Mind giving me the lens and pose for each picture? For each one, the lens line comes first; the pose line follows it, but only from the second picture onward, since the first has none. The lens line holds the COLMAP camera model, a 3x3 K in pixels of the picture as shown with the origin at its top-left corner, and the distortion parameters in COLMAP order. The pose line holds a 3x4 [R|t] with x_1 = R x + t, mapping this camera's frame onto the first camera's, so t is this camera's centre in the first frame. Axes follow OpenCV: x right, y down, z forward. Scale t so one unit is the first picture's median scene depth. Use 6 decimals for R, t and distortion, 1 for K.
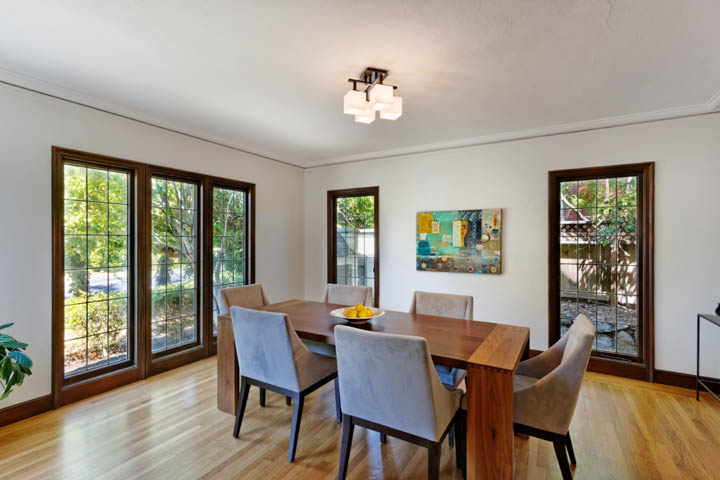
lens RADIAL K [[335.9, 0, 358.4], [0, 335.9, 242.1], [0, 0, 1]] dist [-0.005146, -0.000234]
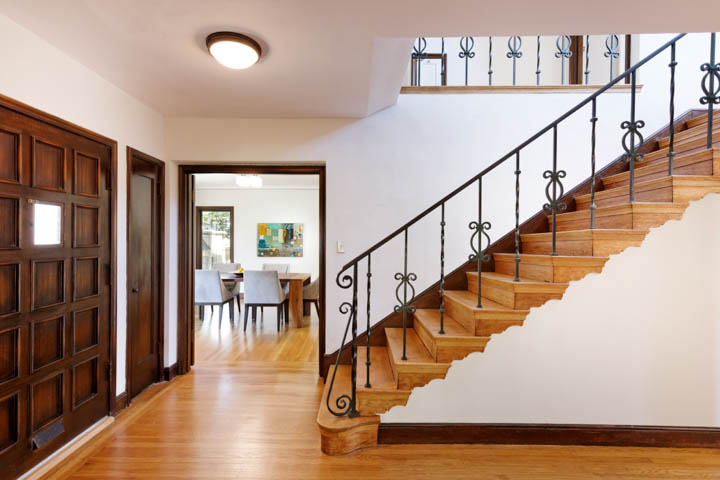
lens RADIAL K [[335.9, 0, 358.5], [0, 335.9, 241.4], [0, 0, 1]] dist [-0.005146, -0.000234]
pose [[0.855057, -0.001384, 0.518533, -0.300973], [0.000730, 0.999999, 0.001465, 0.002942], [-0.518534, -0.000874, 0.855056, -0.811546]]
